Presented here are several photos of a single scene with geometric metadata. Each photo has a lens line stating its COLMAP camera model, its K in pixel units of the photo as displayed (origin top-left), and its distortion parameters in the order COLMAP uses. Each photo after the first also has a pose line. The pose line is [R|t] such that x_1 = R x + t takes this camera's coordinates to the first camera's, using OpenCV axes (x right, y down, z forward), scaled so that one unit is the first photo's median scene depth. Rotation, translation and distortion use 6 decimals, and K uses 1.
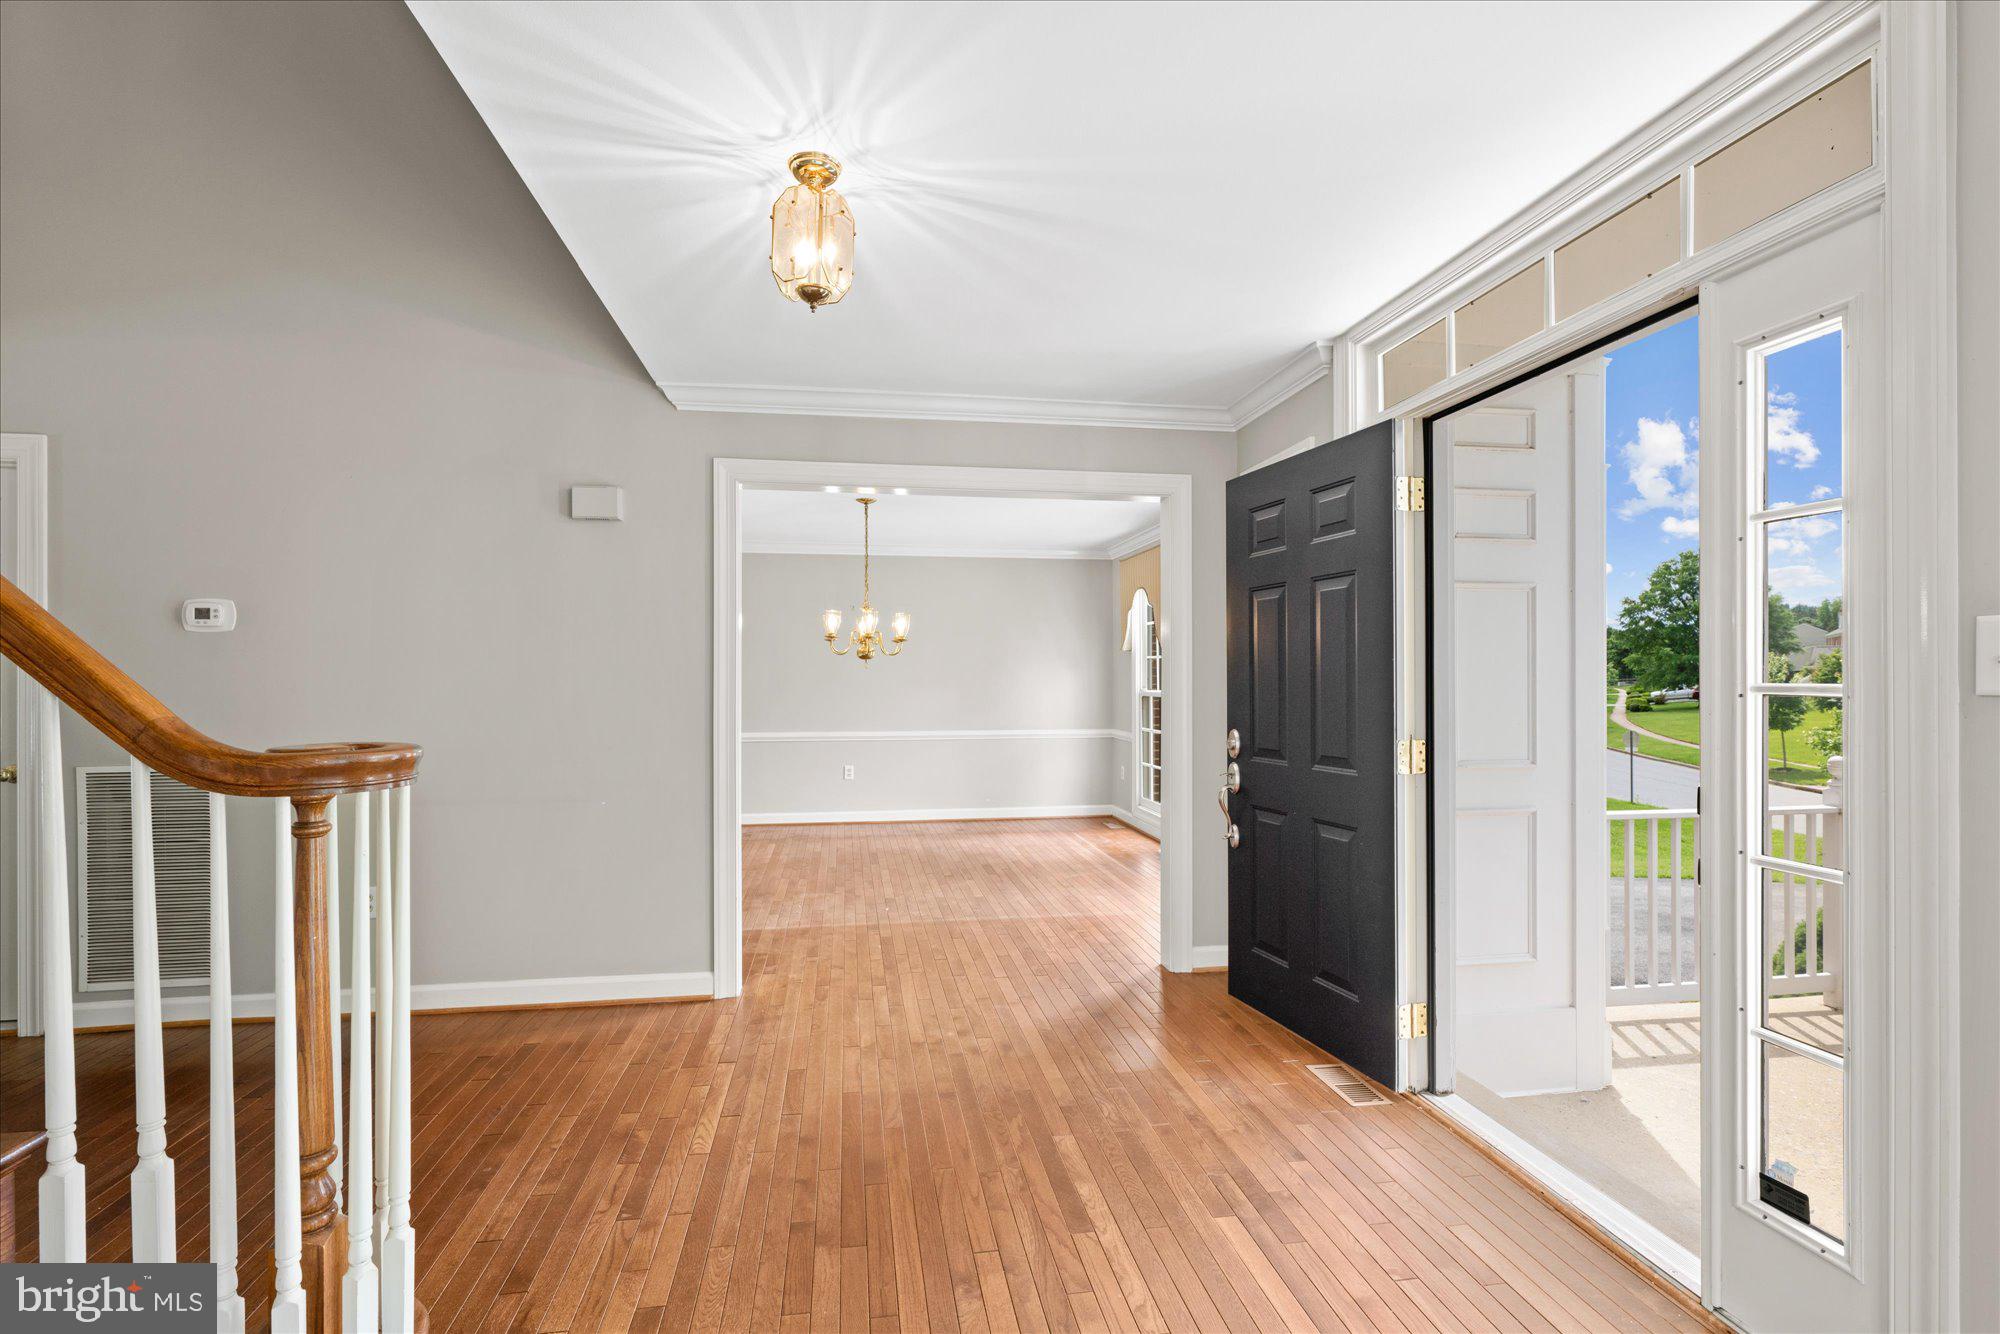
lens RADIAL K [[893.9, 0, 999.9], [0, 893.9, 689.6], [0, 0, 1]] dist [-0.003113, -0.000262]
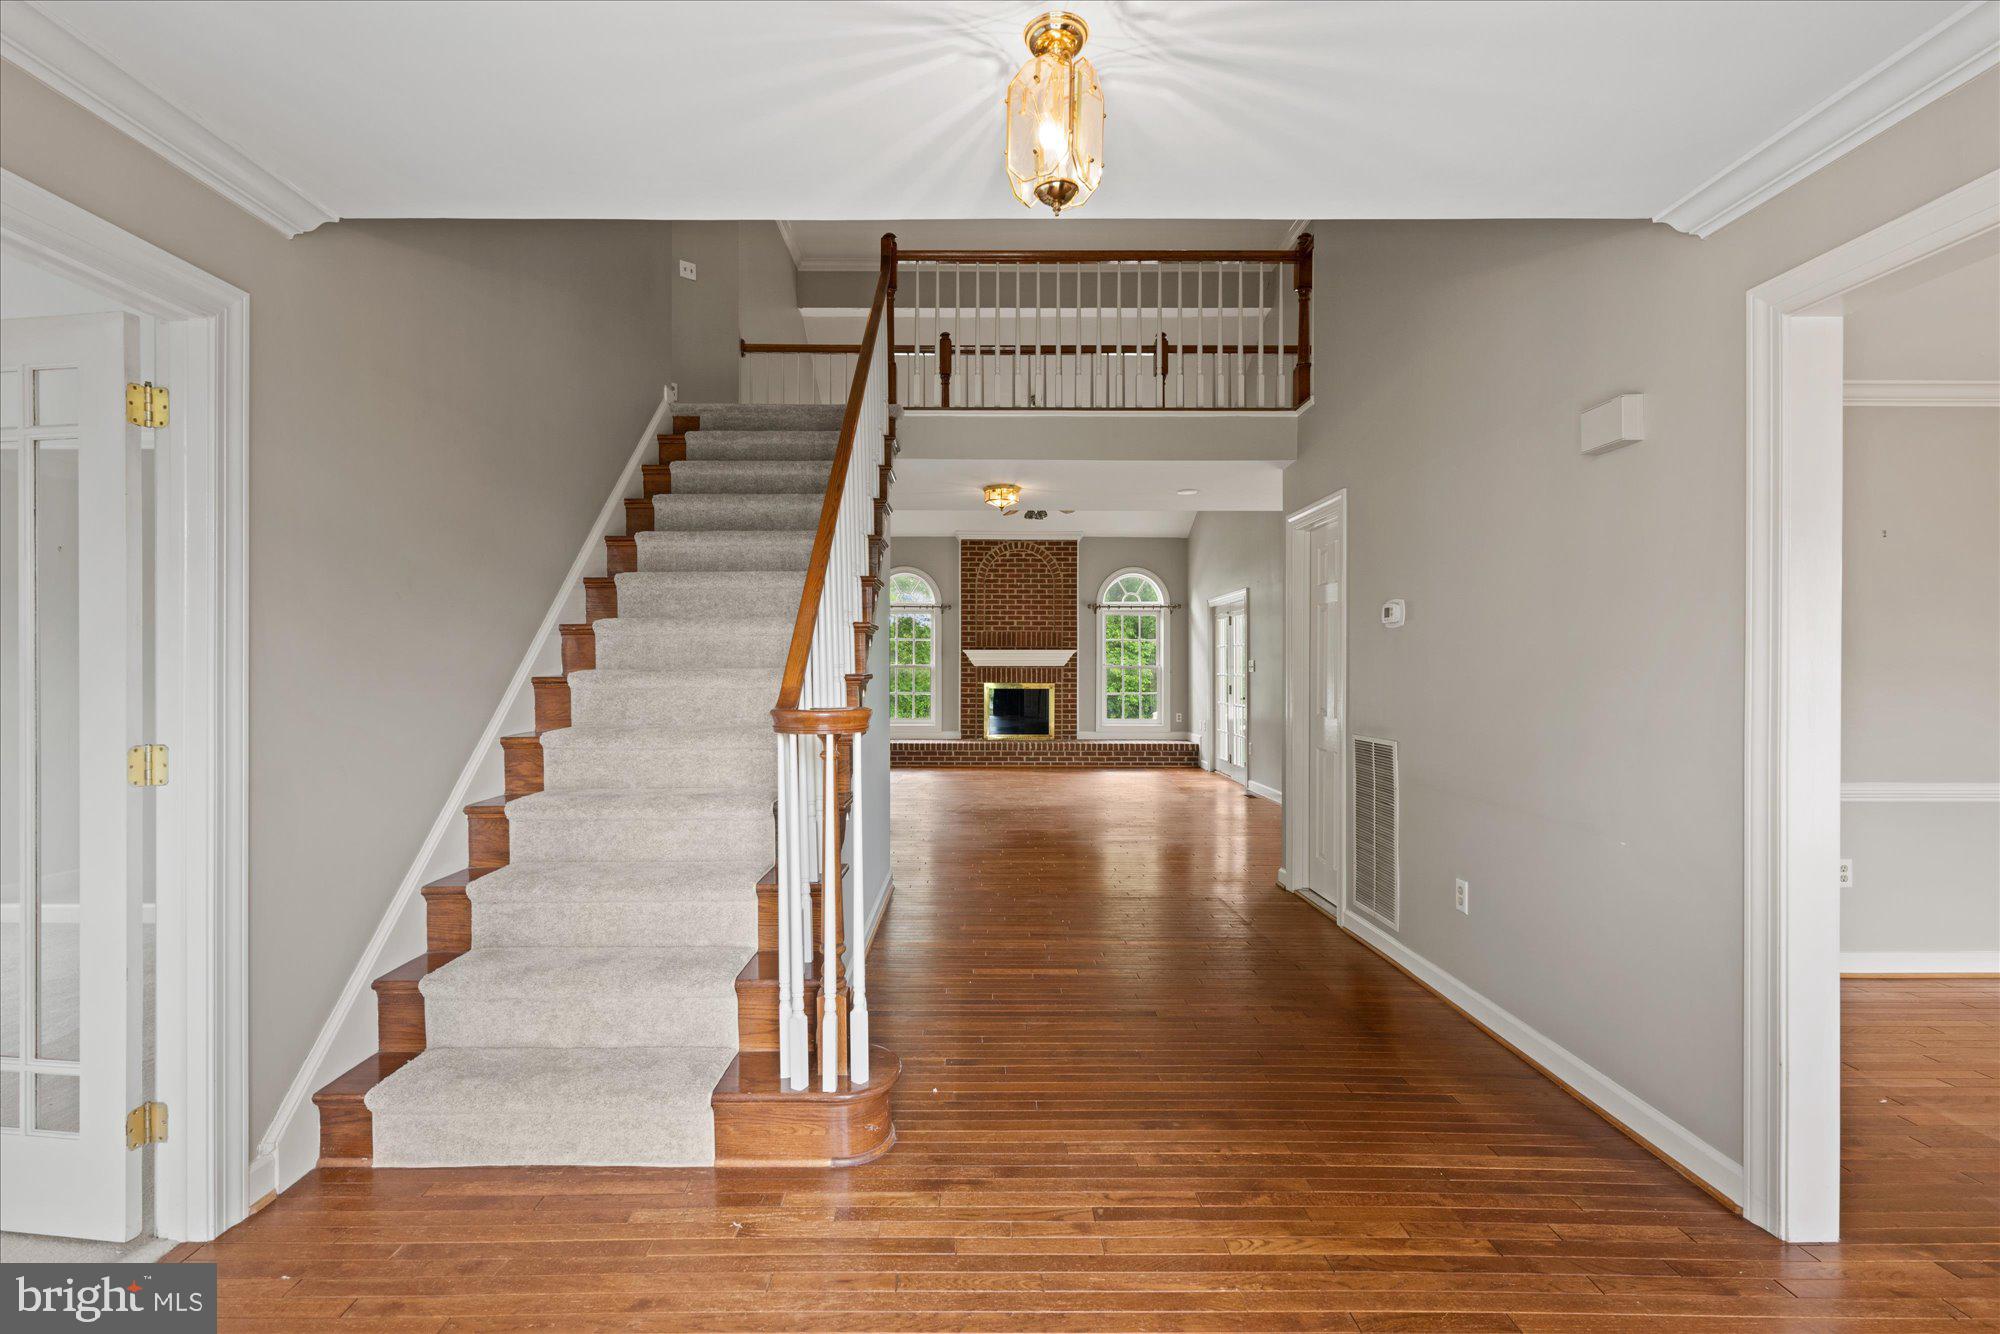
lens RADIAL K [[923.9, 0, 989.7], [0, 923.9, 669.2], [0, 0, 1]] dist [-0.001239, 0.000062]
pose [[-0.162939, 0.002751, -0.986632, 0.488456], [-0.012753, 0.999907, 0.004894, -0.009937], [0.986554, 0.013380, -0.162888, 0.838287]]
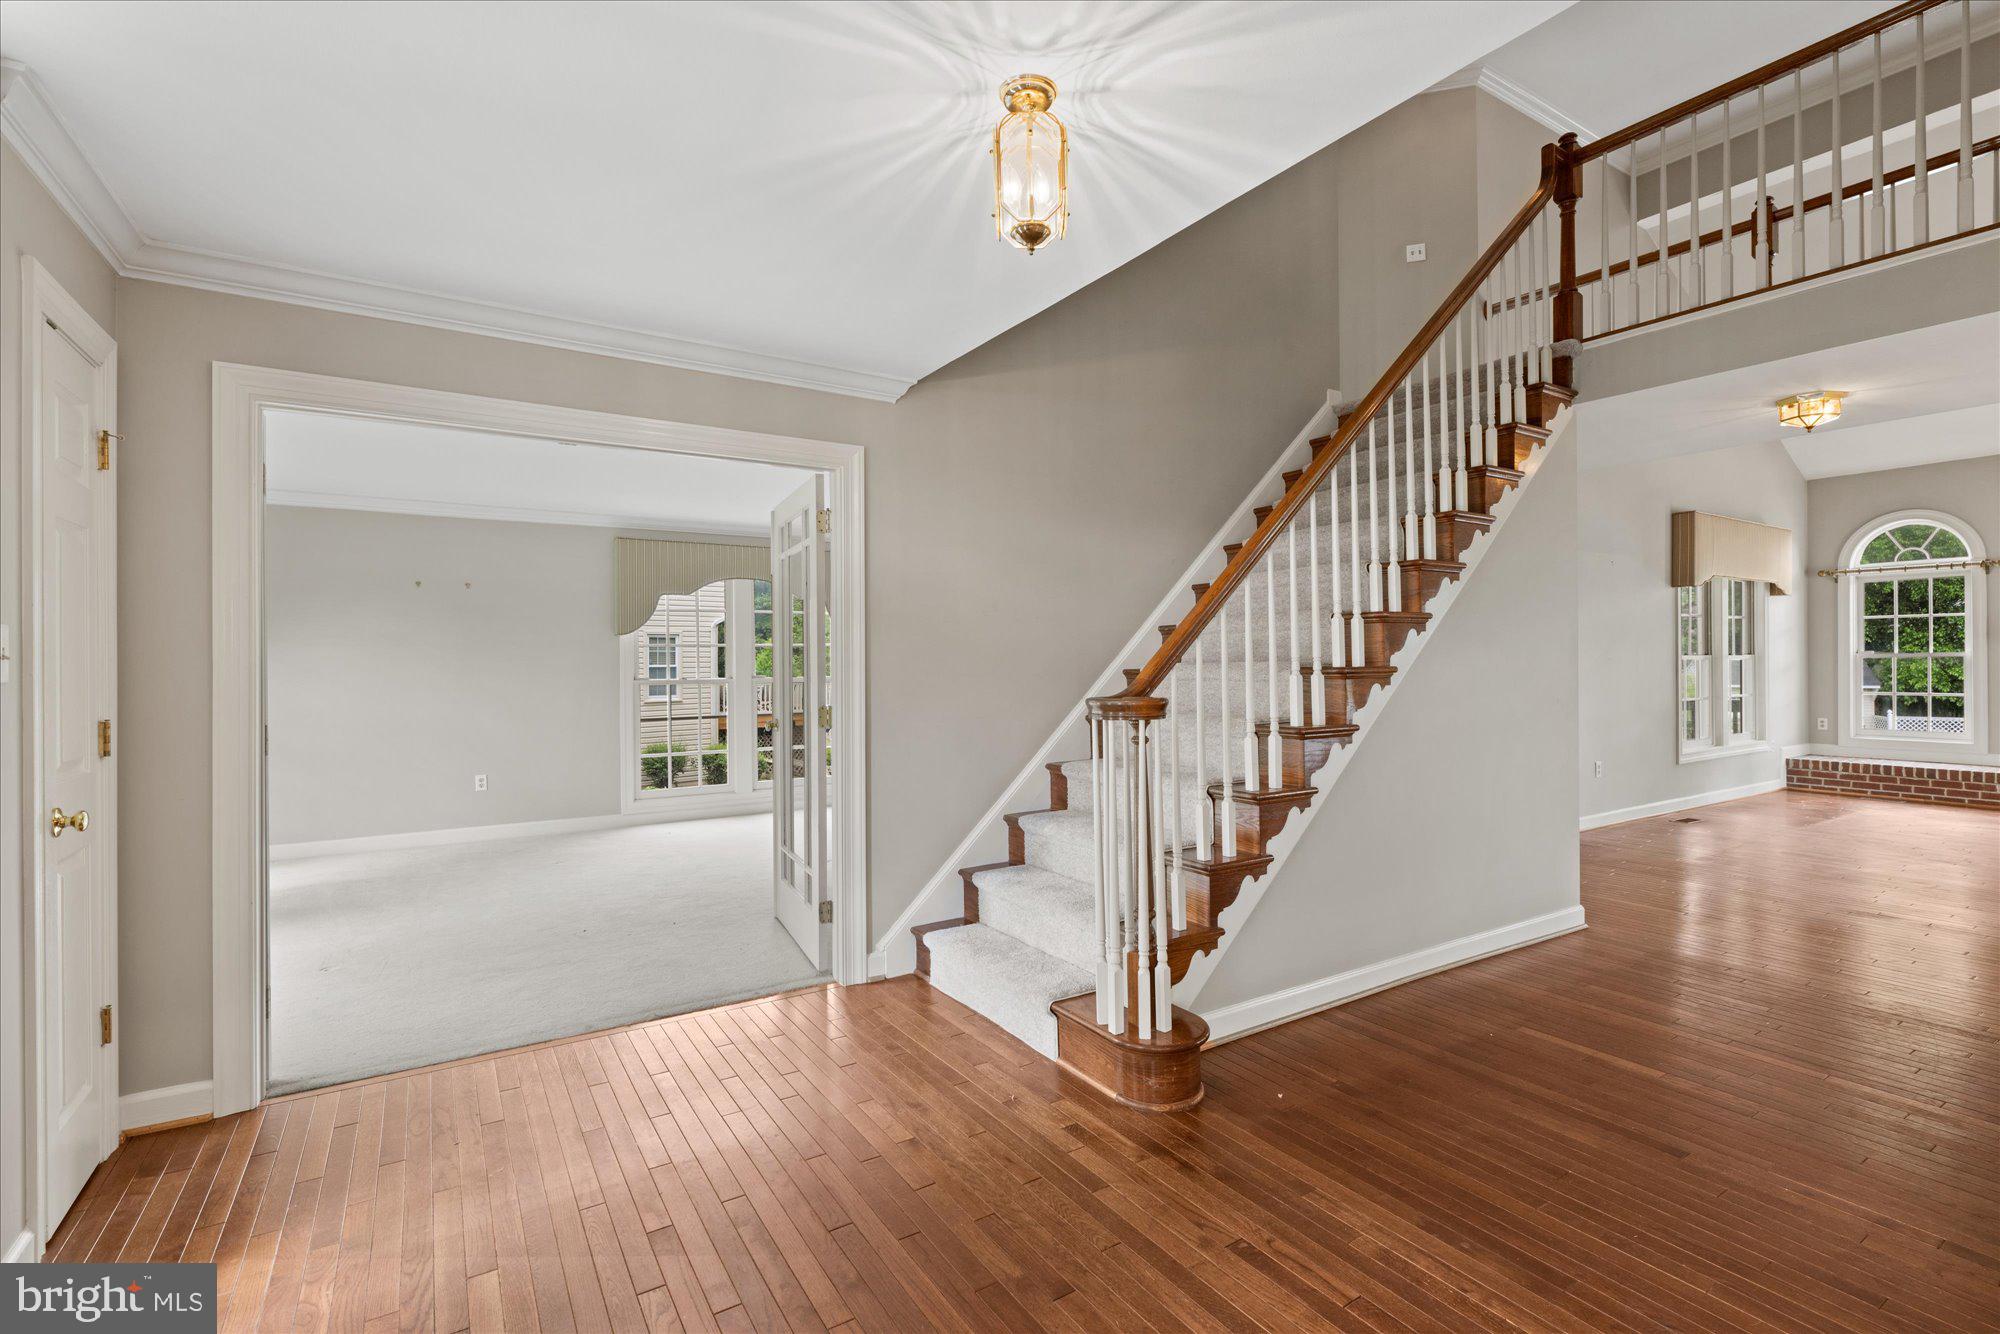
lens RADIAL K [[923.9, 0, 989.7], [0, 923.9, 669.2], [0, 0, 1]] dist [-0.001239, 0.000062]
pose [[-0.926571, 0.009506, -0.375999, 0.140637], [0.001786, 0.999780, 0.020877, -0.019635], [0.376115, 0.018673, -0.926385, 1.432389]]
